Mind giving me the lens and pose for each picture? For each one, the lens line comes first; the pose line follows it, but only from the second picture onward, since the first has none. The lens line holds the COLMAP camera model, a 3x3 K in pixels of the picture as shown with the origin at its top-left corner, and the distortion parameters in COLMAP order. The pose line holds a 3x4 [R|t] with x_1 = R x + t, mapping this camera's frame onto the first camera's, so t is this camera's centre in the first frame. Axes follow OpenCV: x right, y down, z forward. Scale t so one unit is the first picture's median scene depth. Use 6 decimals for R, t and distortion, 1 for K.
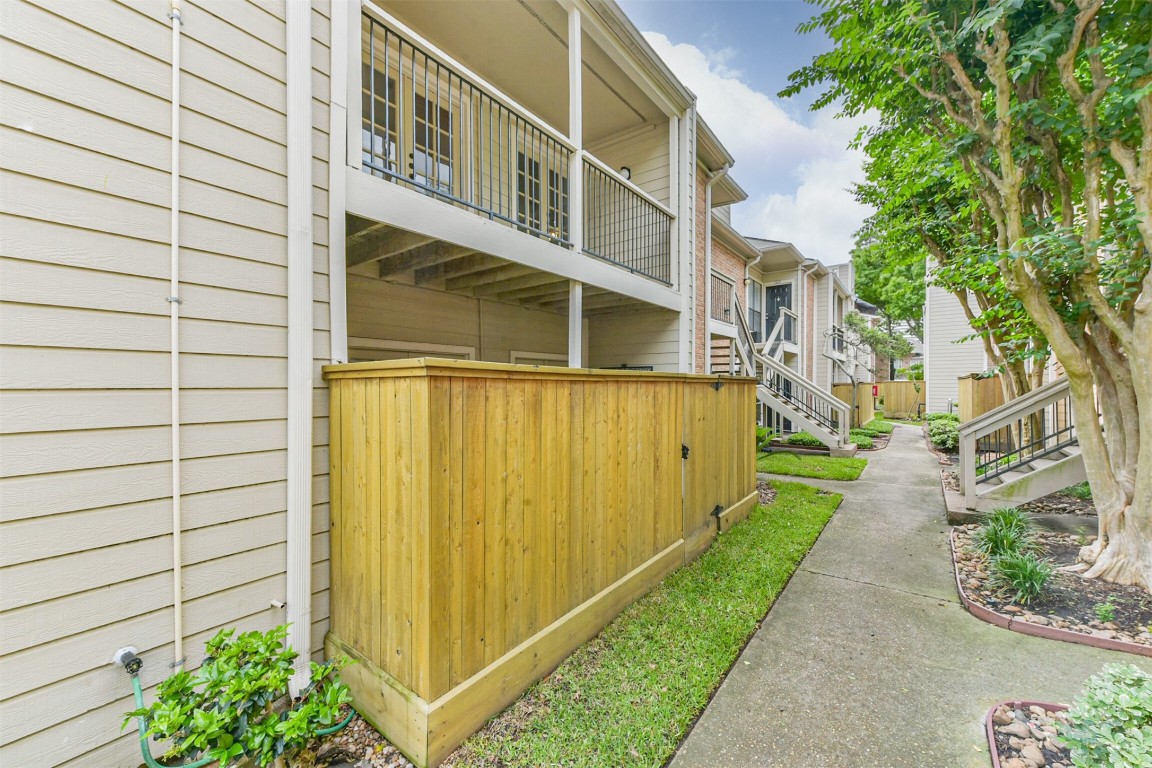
lens RADIAL K [[454.0, 0, 577.2], [0, 454.0, 388.1], [0, 0, 1]] dist [0.012558, -0.000319]
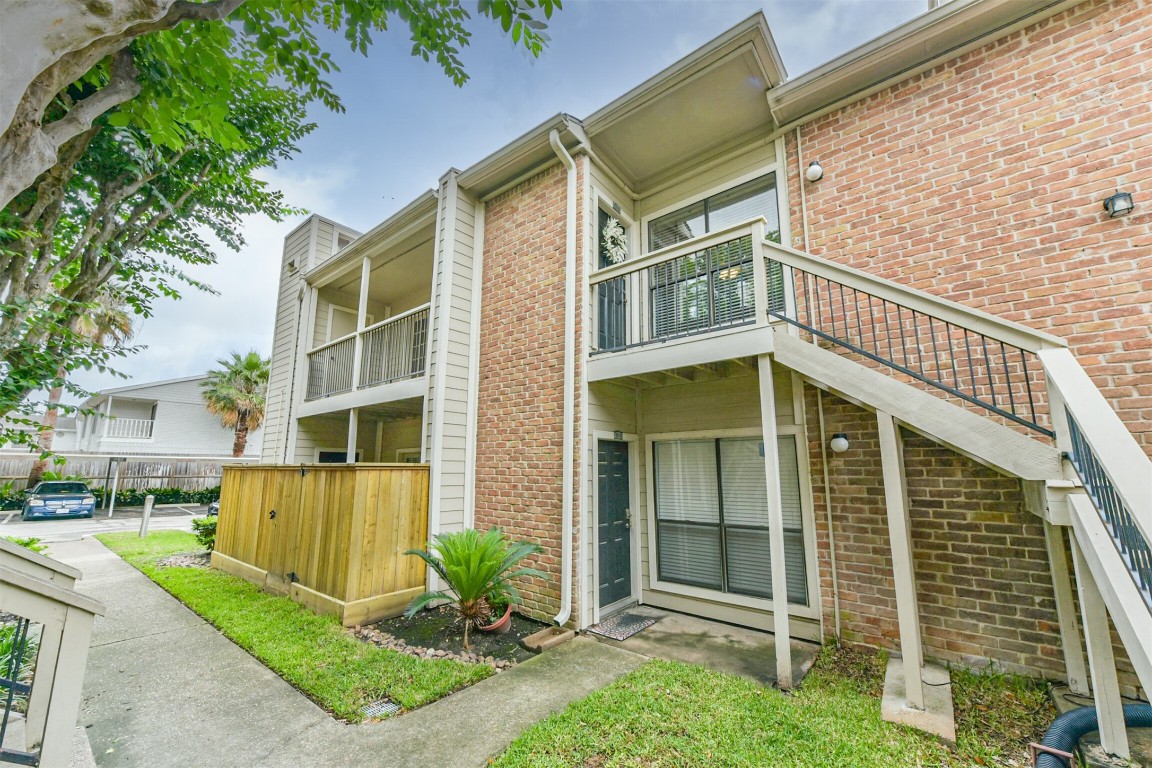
lens RADIAL K [[454.0, 0, 577.2], [0, 454.0, 388.1], [0, 0, 1]] dist [0.012558, -0.000319]
pose [[-0.042649, -0.168205, -0.984829, 1.579884], [-0.004634, 0.985749, -0.168162, -0.028639], [0.999079, -0.002608, -0.042820, 1.825134]]
